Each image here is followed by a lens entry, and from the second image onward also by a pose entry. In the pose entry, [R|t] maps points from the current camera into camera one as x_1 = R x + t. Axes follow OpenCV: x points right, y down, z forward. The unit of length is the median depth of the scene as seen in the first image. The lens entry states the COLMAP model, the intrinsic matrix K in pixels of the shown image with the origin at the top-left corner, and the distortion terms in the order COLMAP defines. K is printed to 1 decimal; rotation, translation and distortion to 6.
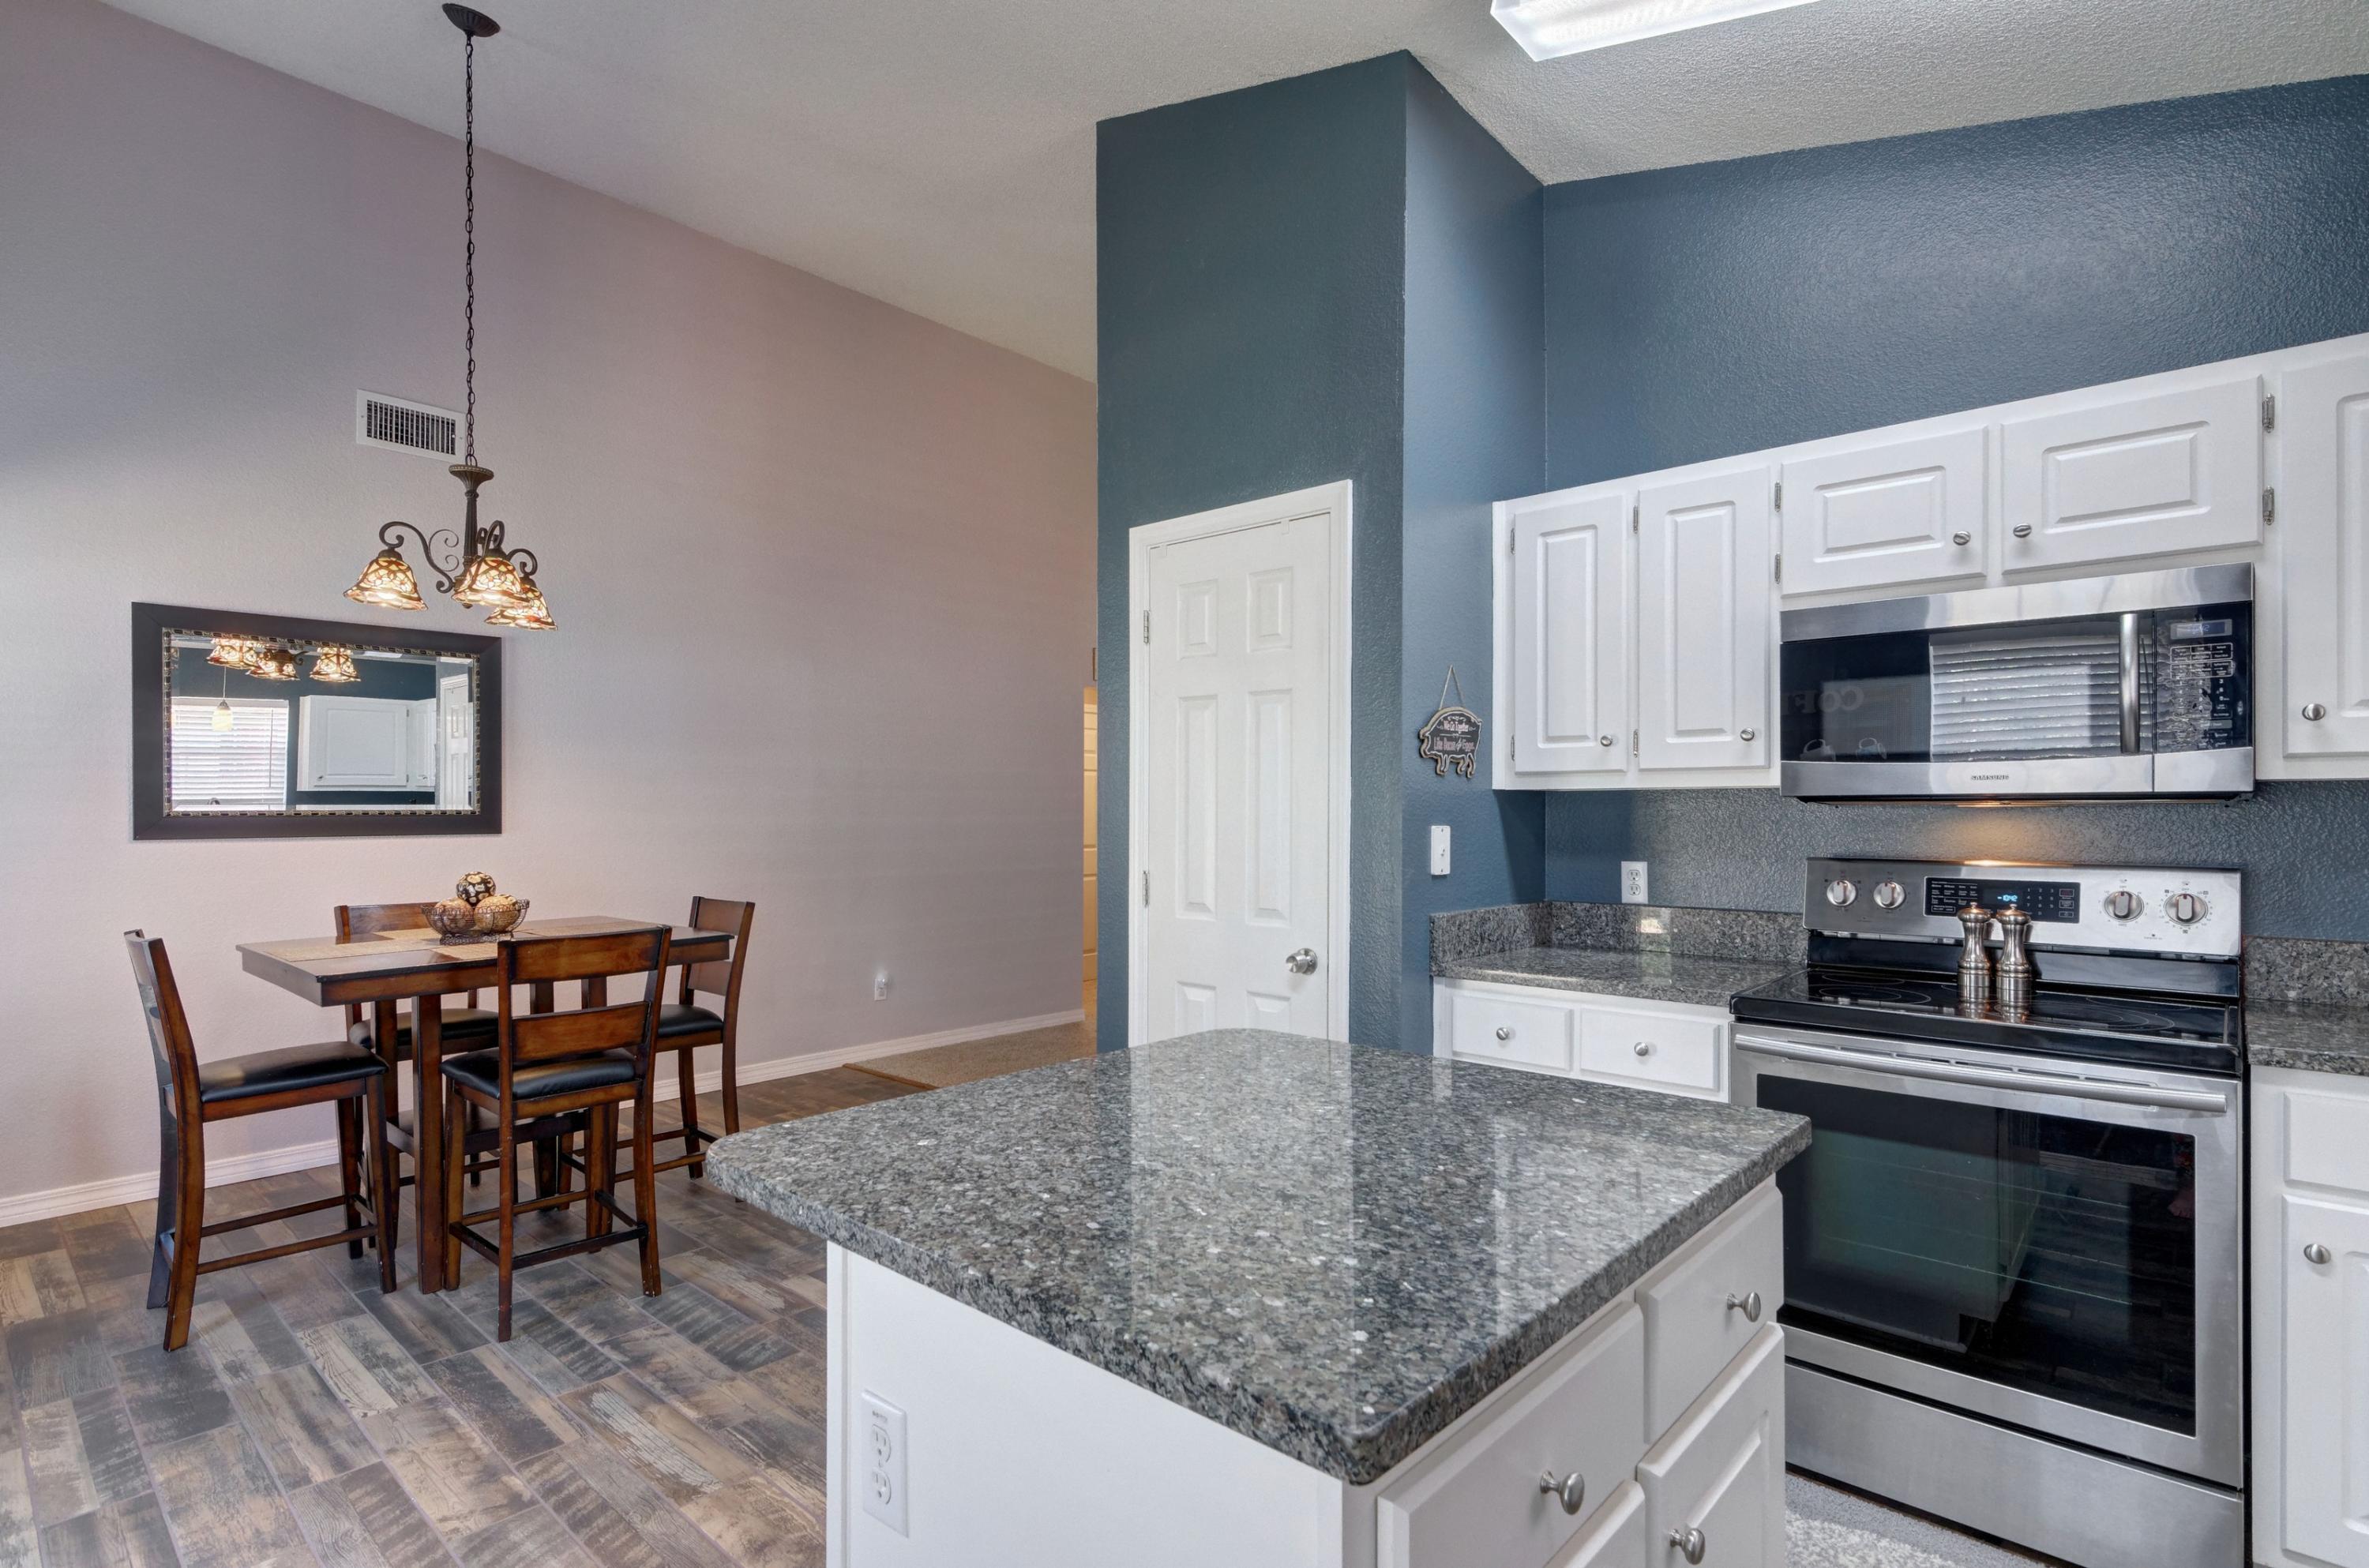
lens RADIAL K [[1145.5, 0, 1186.8], [0, 1145.5, 810.6], [0, 0, 1]] dist [0.006813, -0.002807]
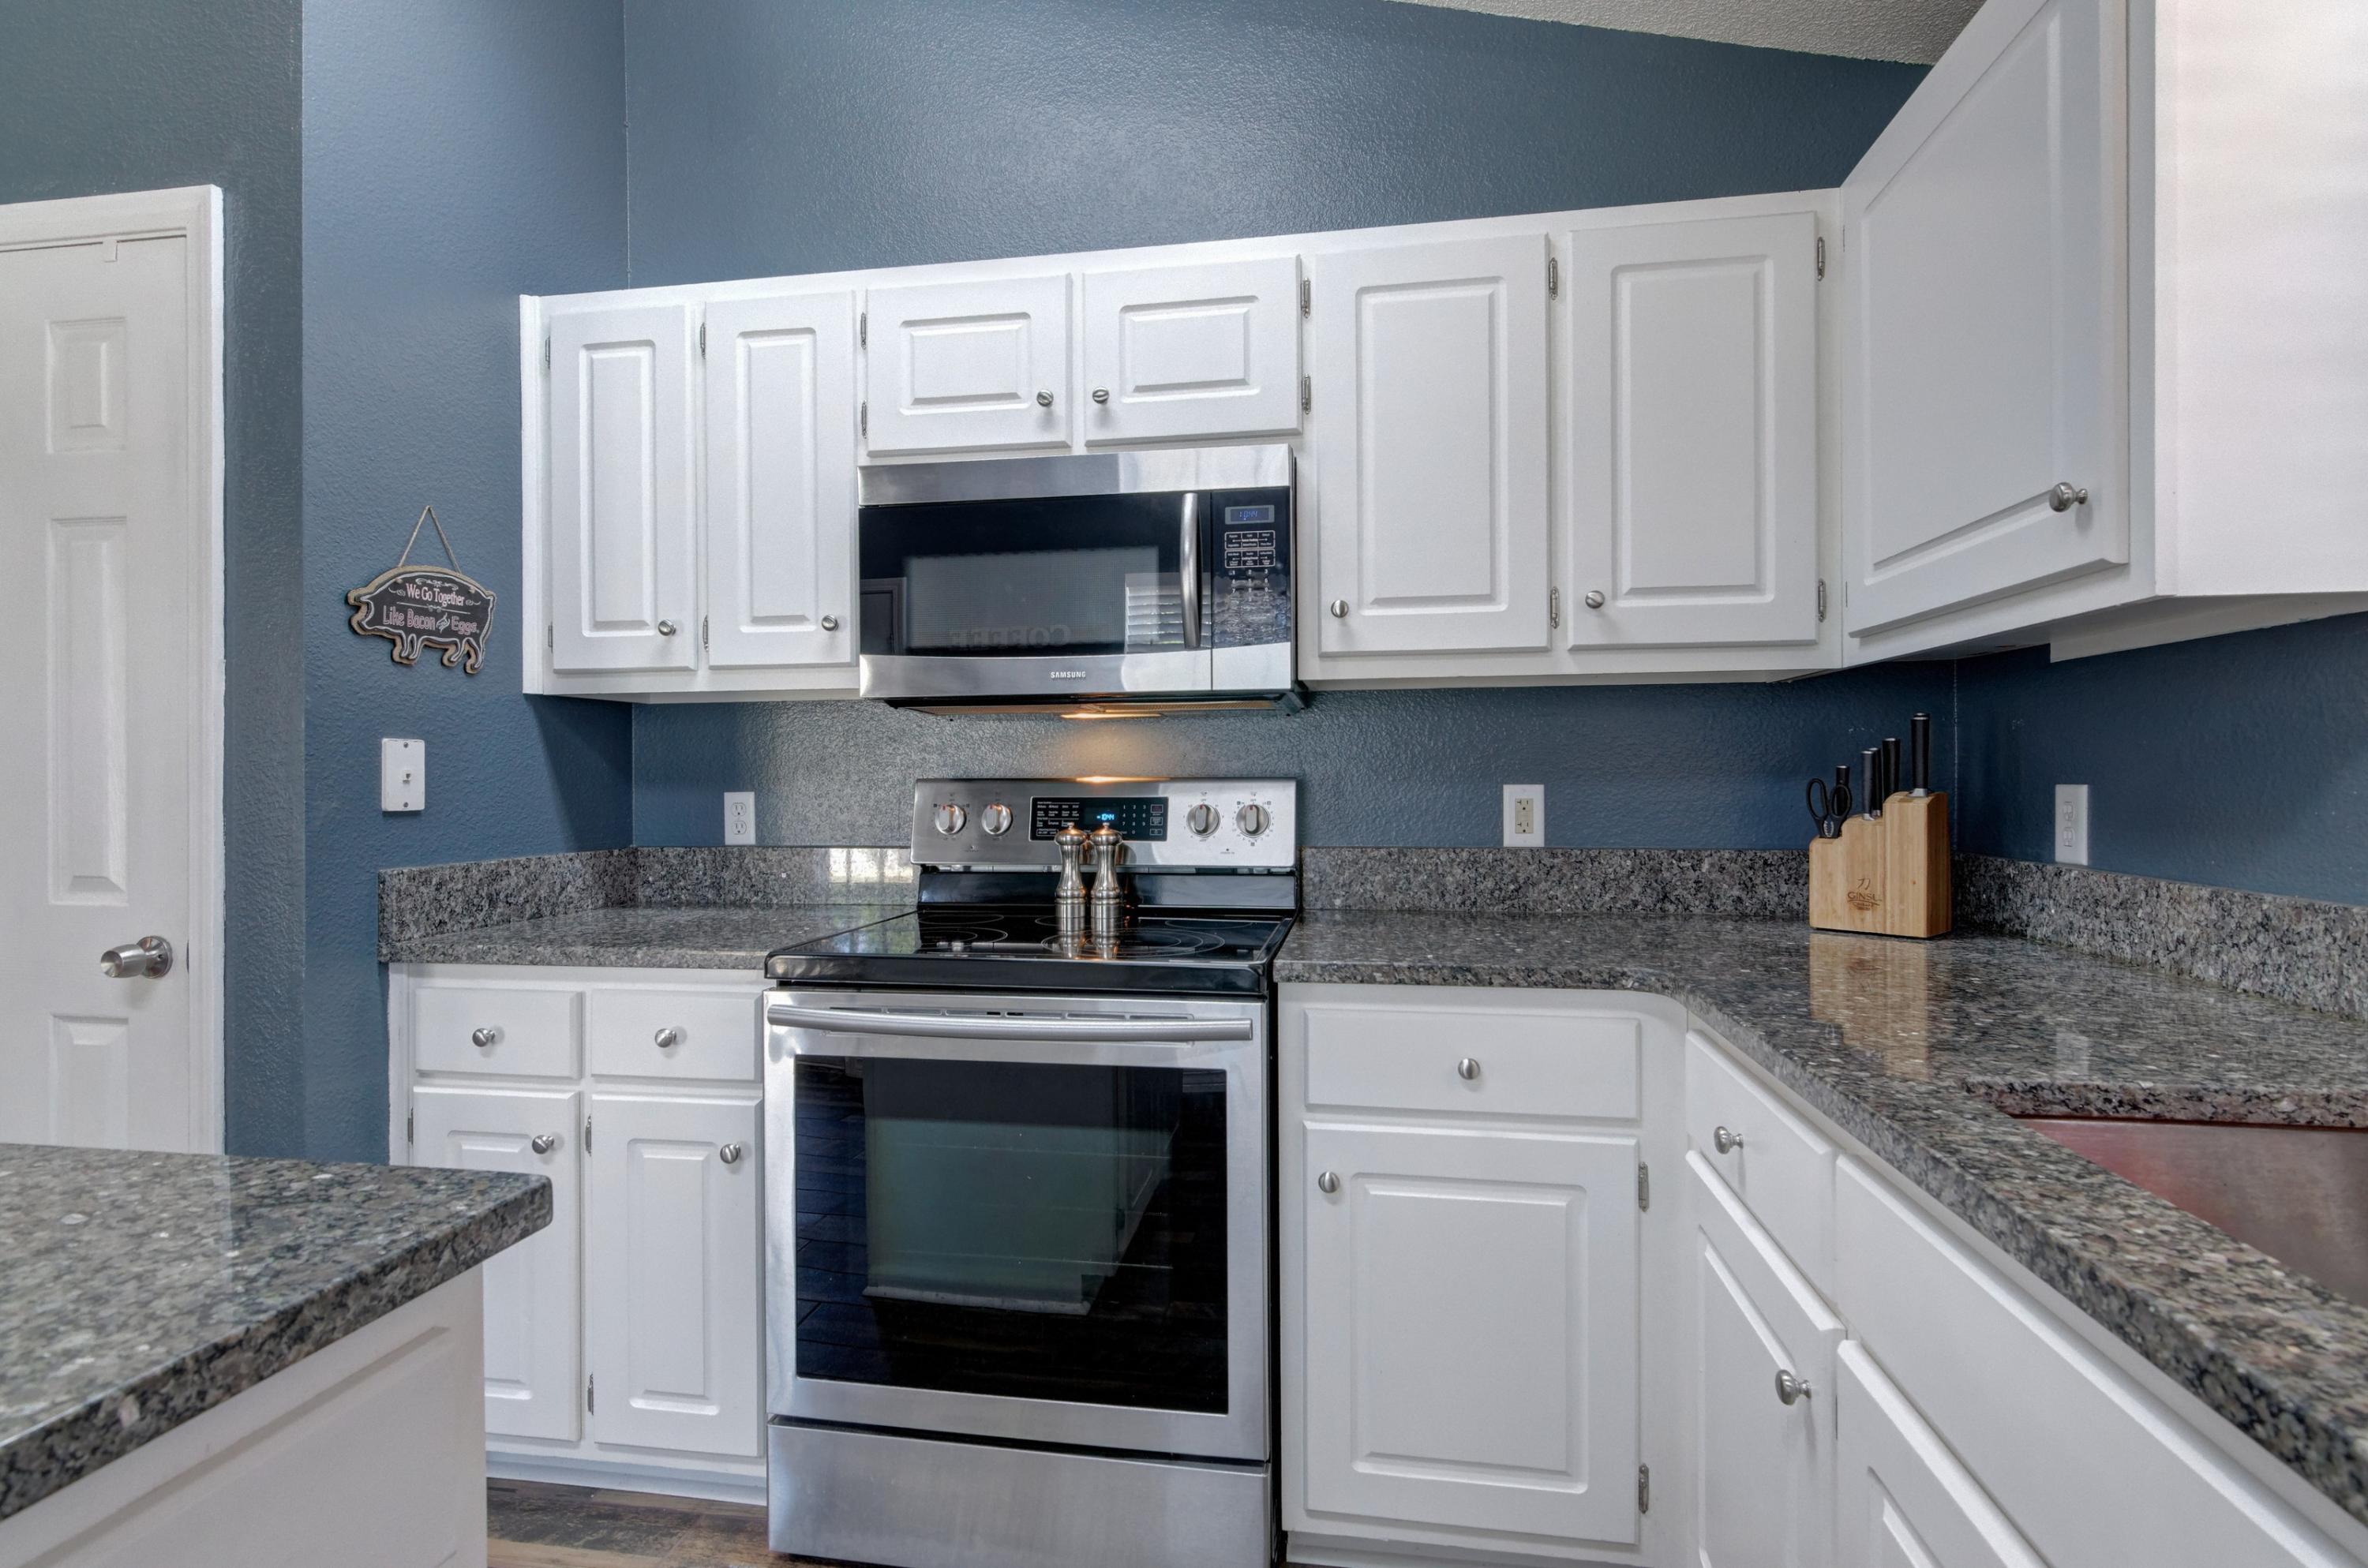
lens RADIAL K [[1145.0, 0, 1190.1], [0, 1145.0, 773.7], [0, 0, 1]] dist [0.006813, -0.002807]
pose [[0.842455, -0.006116, 0.538731, 0.243504], [0.005973, 0.999980, 0.002012, 0.034663], [-0.538733, 0.001523, 0.842475, 0.176224]]
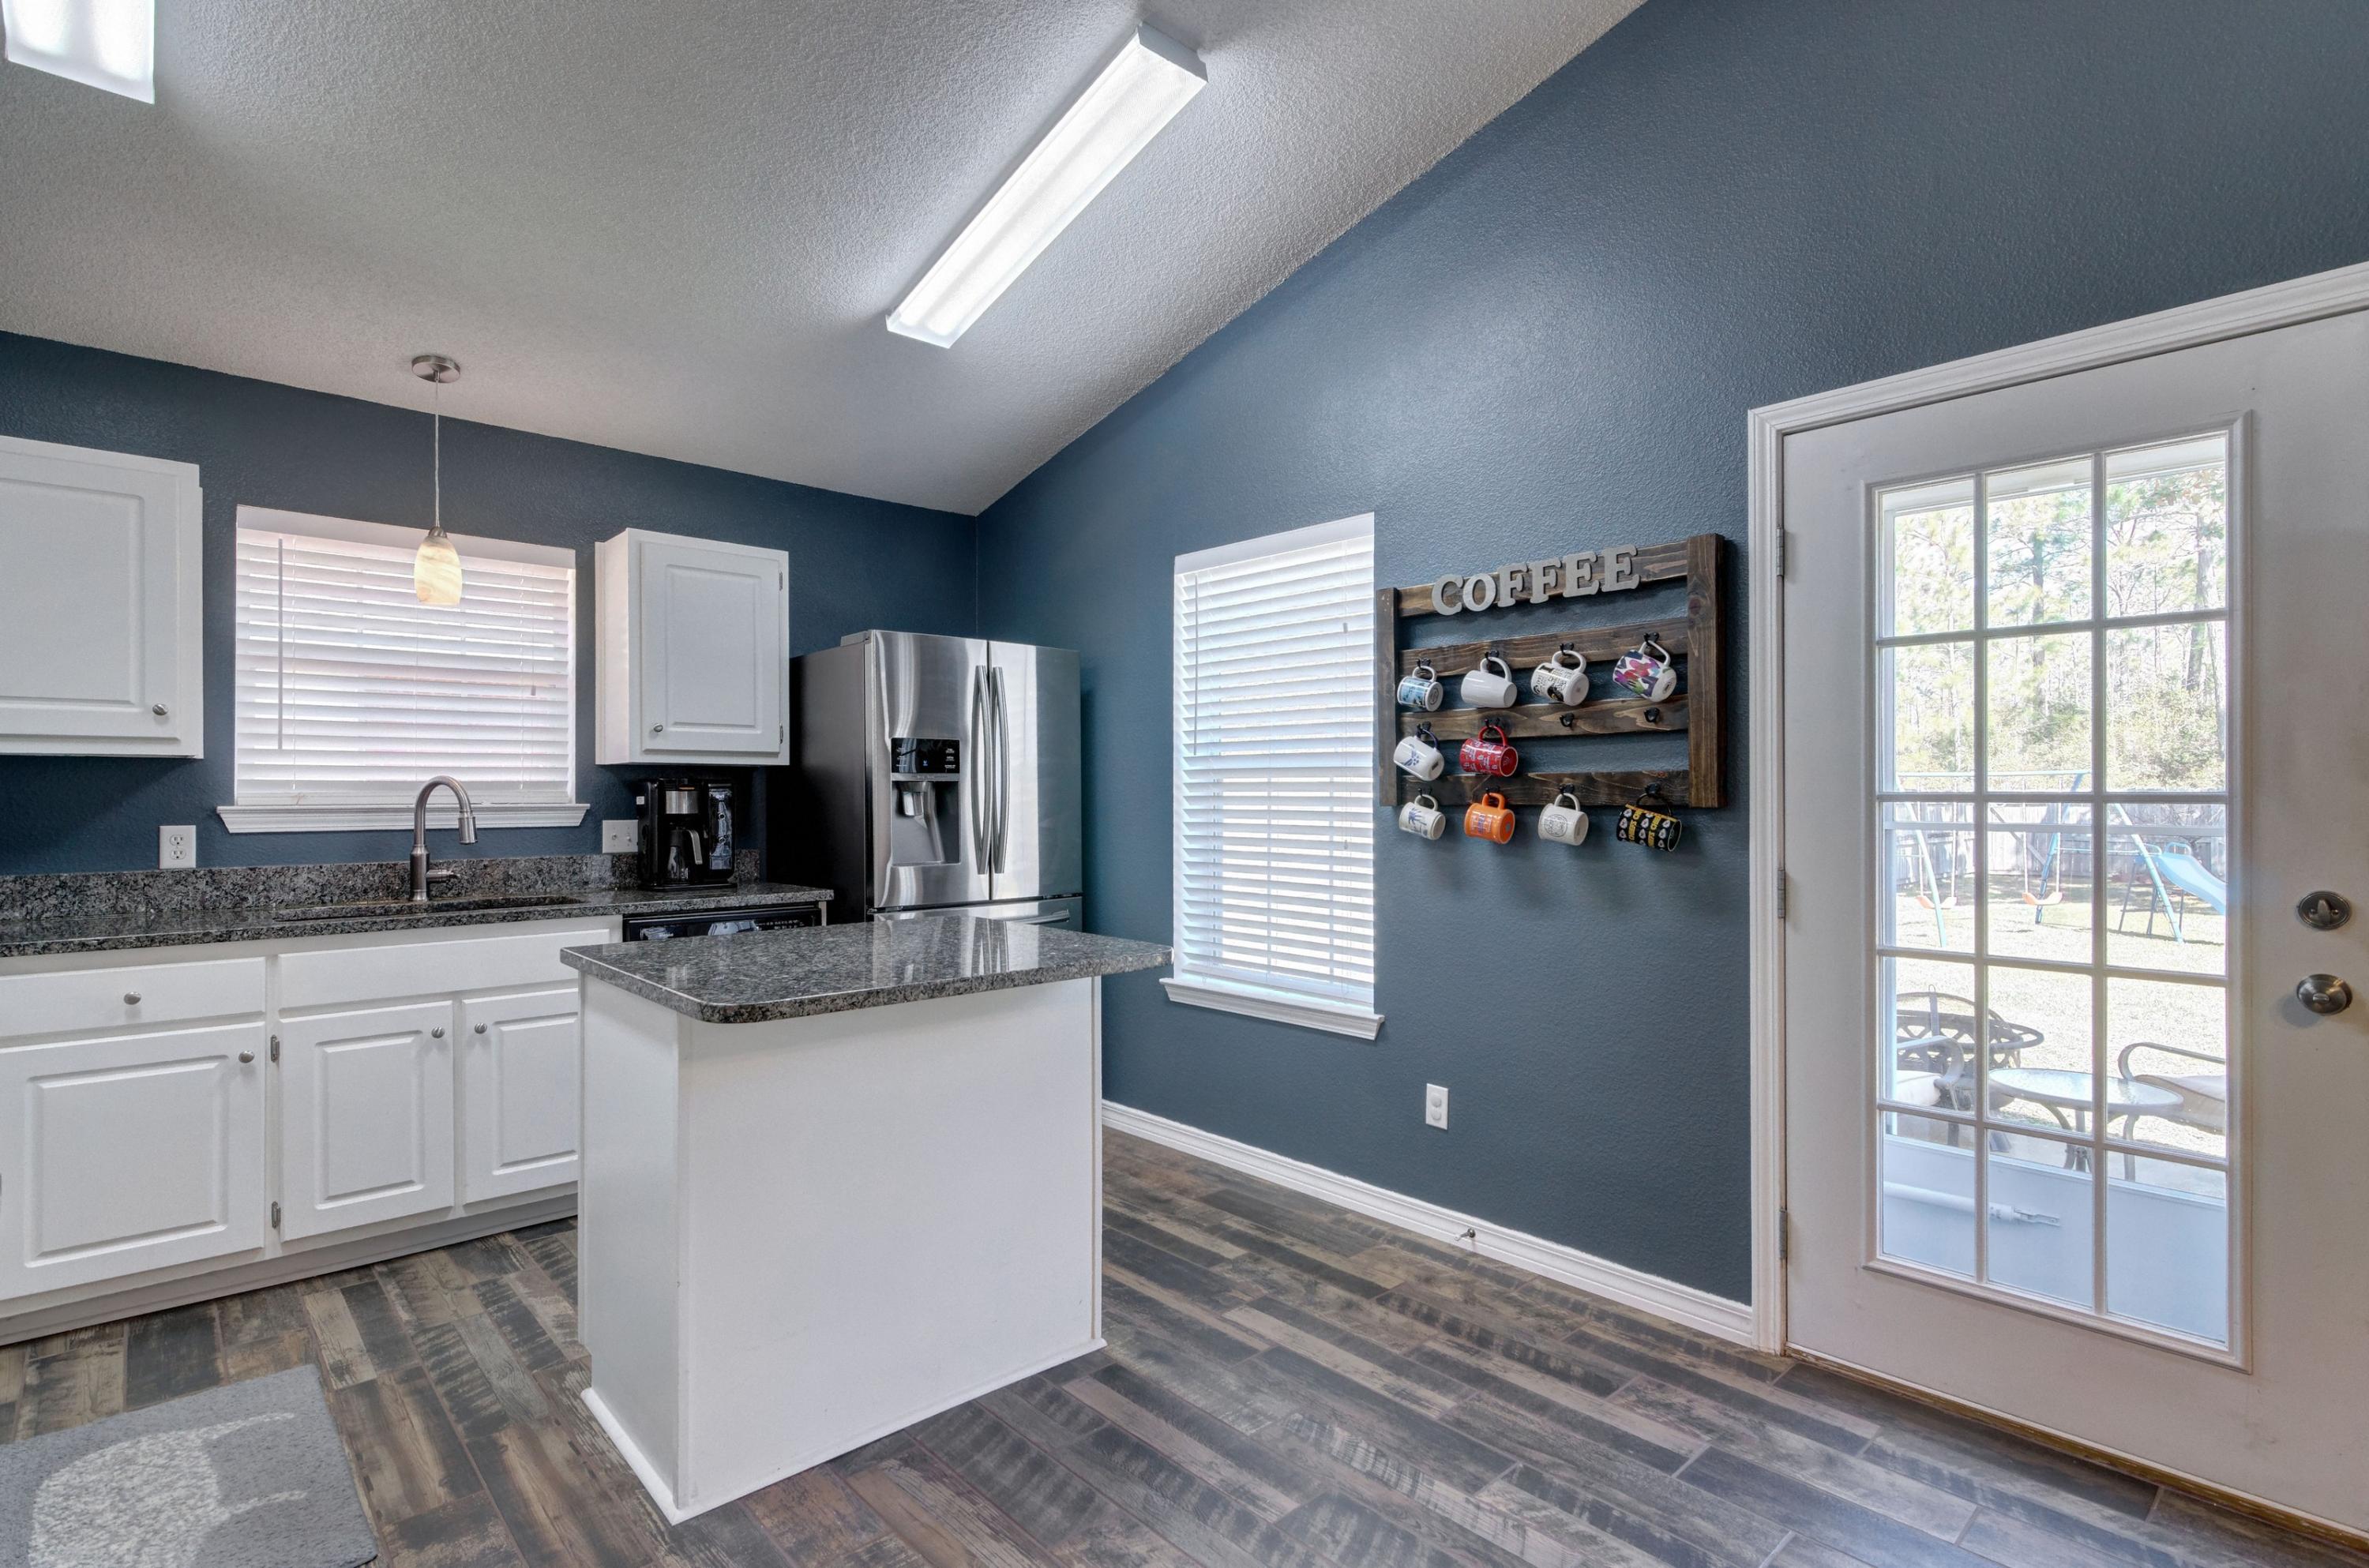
lens RADIAL K [[1145.5, 0, 1198.4], [0, 1145.5, 785.7], [0, 0, 1]] dist [0.006813, -0.002807]
pose [[-0.996430, 0.005408, 0.084246, -0.278427], [0.004782, 0.999959, -0.007631, 0.018565], [-0.084284, -0.007201, -0.996416, 1.290370]]
